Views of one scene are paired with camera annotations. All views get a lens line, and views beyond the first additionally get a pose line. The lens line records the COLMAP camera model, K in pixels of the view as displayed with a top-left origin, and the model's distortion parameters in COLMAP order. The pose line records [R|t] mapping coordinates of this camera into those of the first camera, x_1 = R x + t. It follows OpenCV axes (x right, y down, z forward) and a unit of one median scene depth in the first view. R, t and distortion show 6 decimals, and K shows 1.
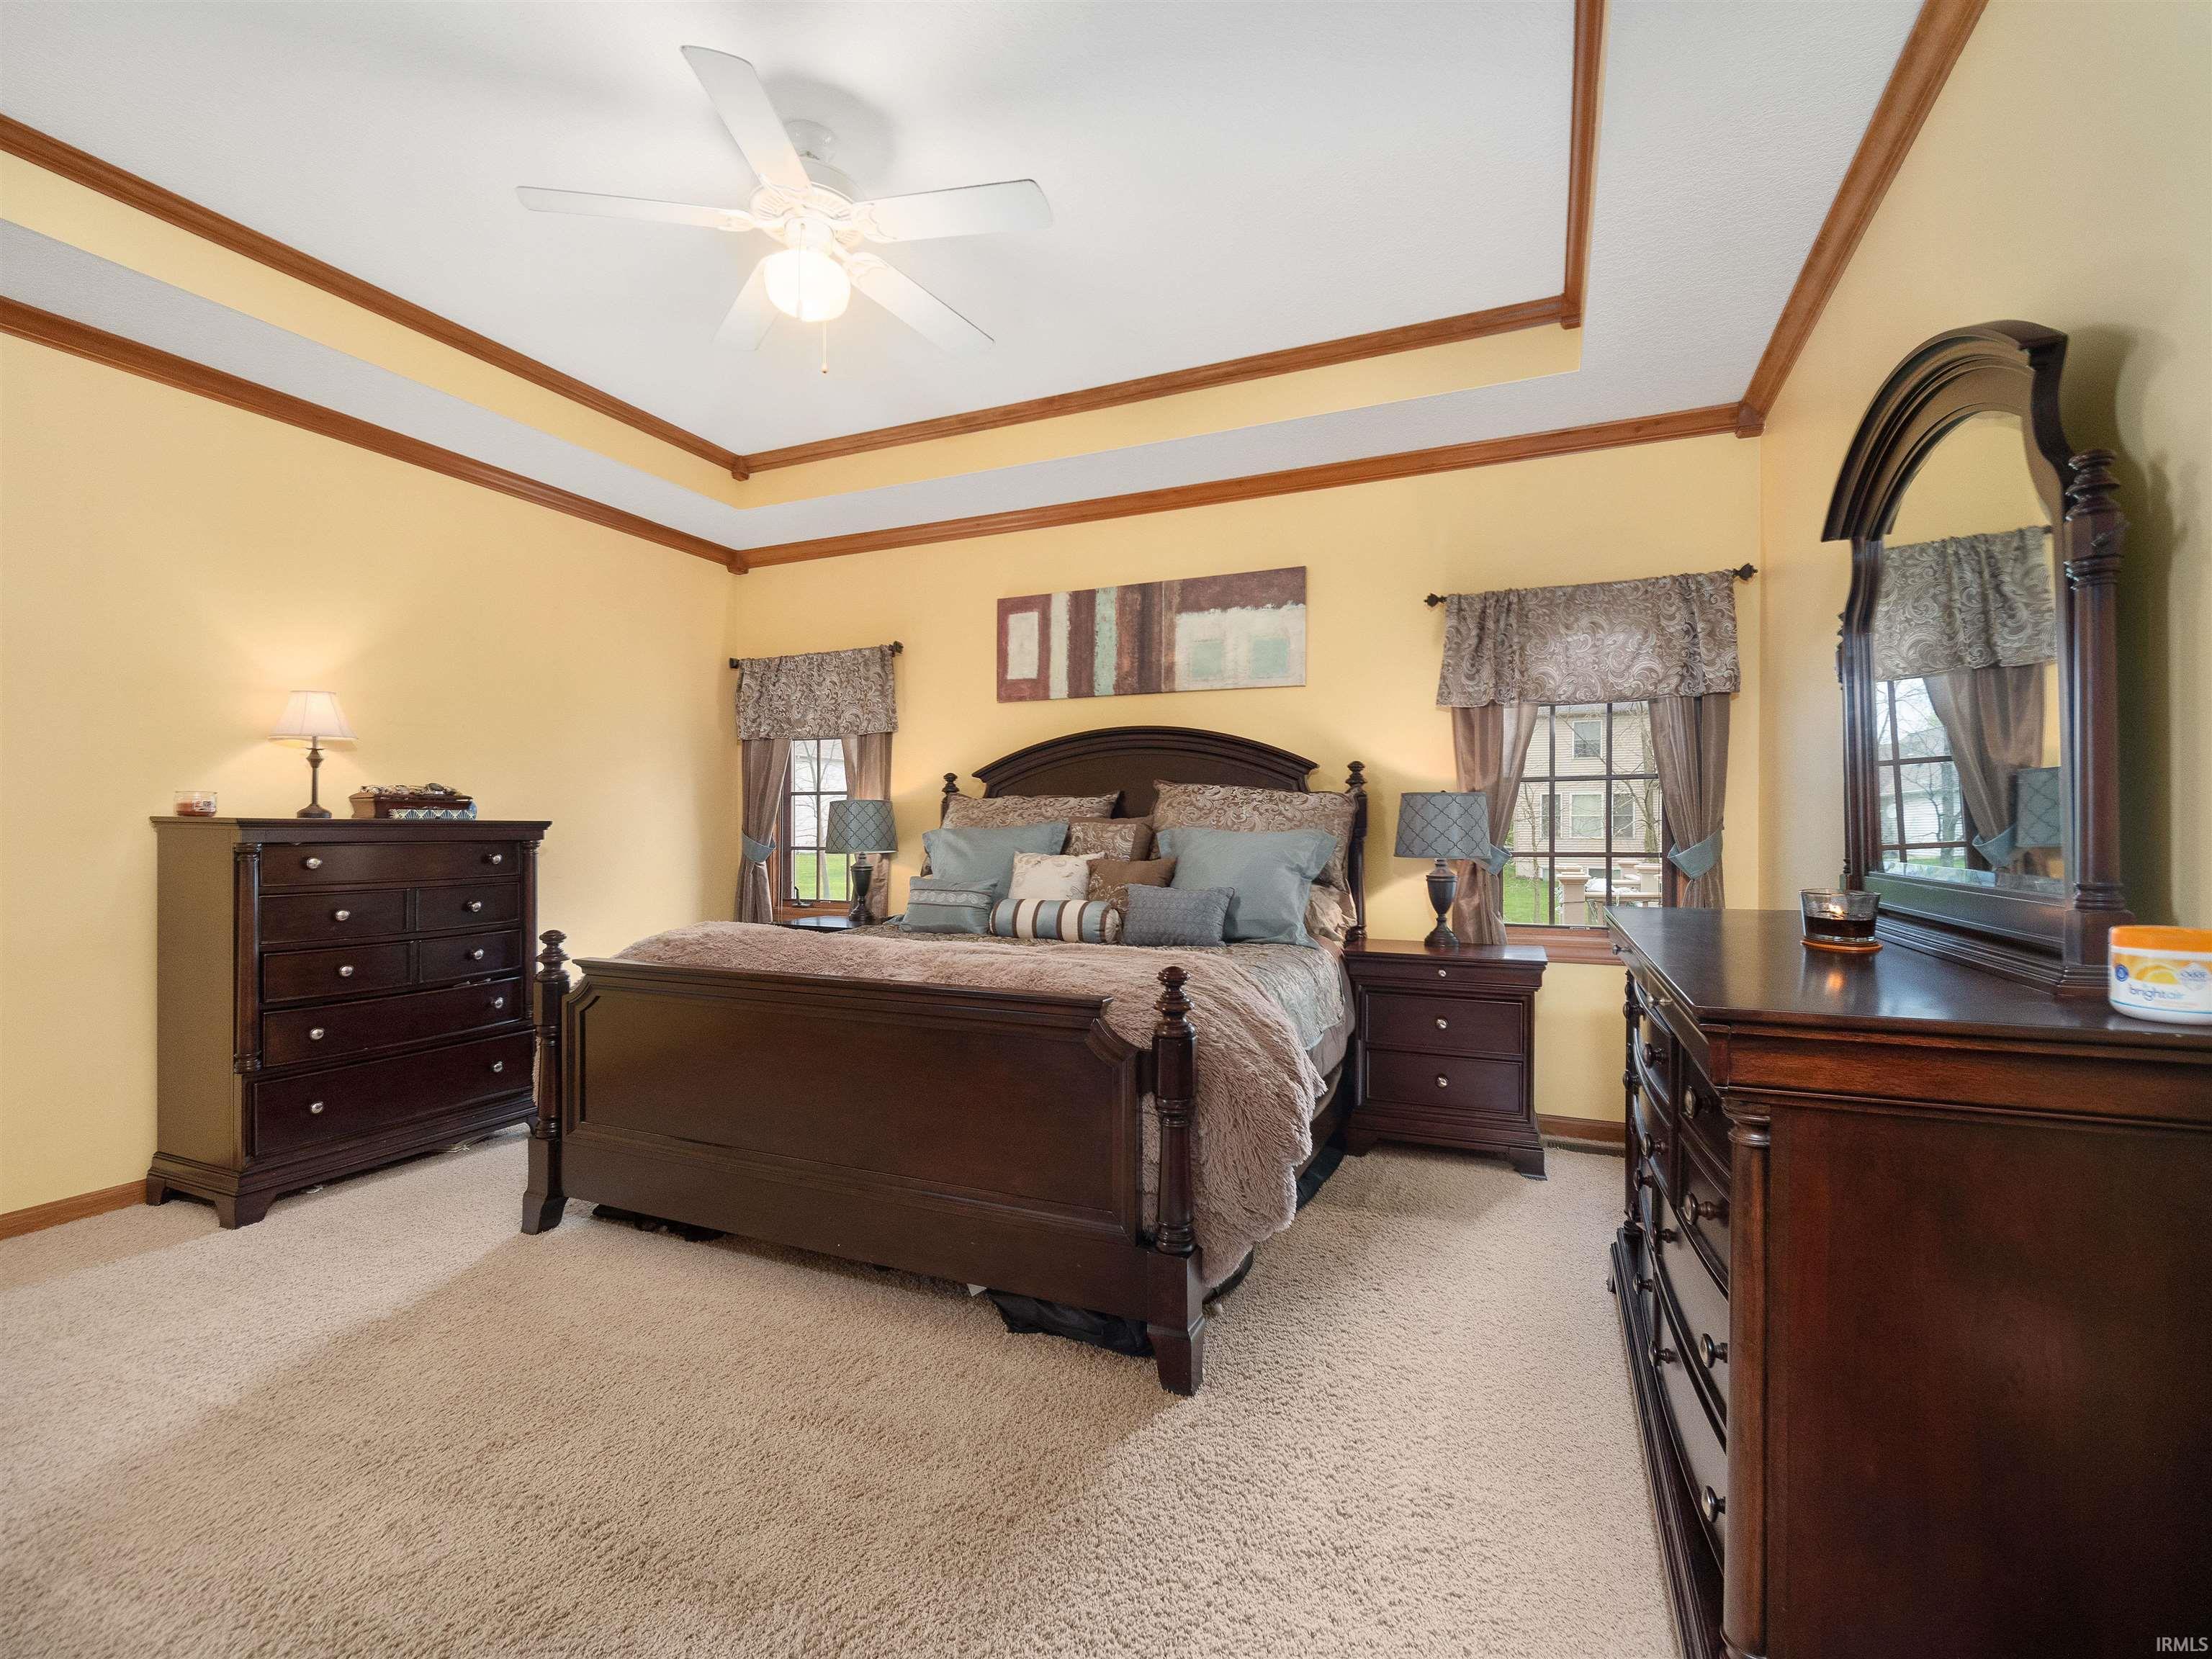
lens RADIAL K [[986.1, 0, 1104.1], [0, 986.1, 832.5], [0, 0, 1]] dist [0.013270, -0.008429]
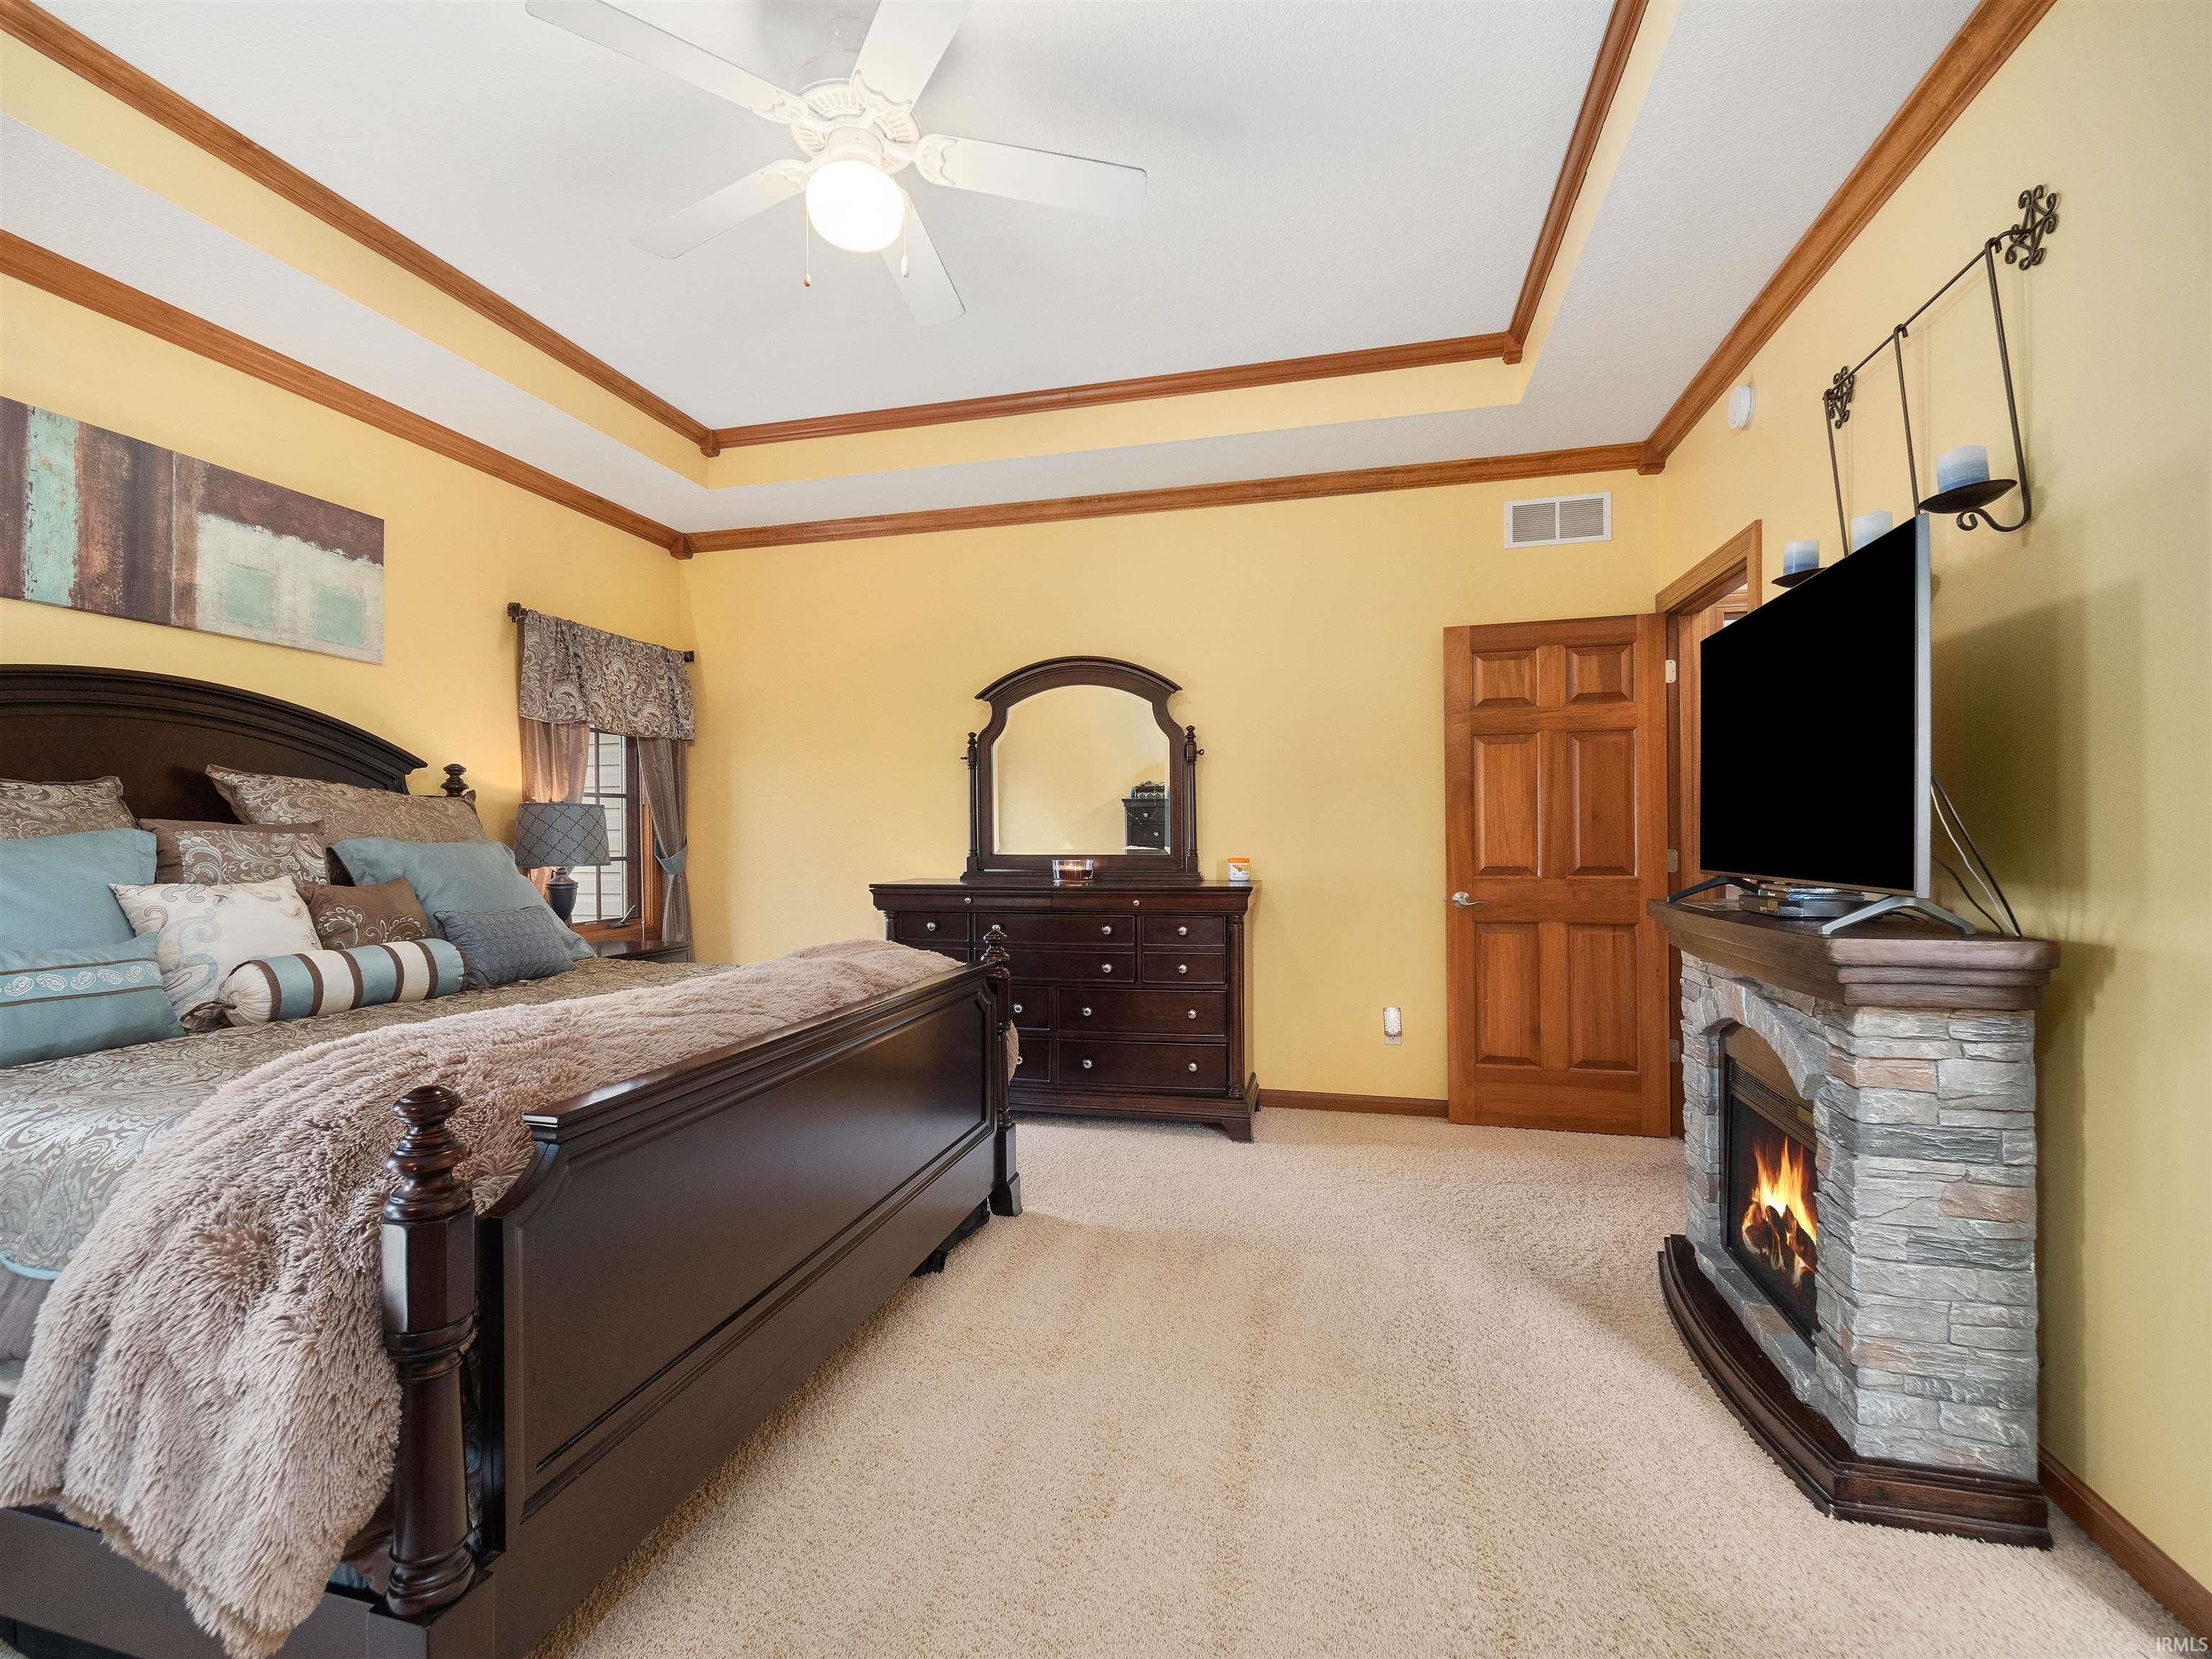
lens RADIAL K [[986.1, 0, 1098.3], [0, 986.1, 830.9], [0, 0, 1]] dist [0.013270, -0.008429]
pose [[-0.150562, 0.003219, 0.988595, -0.676996], [0.002451, 0.999993, -0.002883, -0.006391], [-0.988598, 0.001989, -0.150568, 0.517571]]
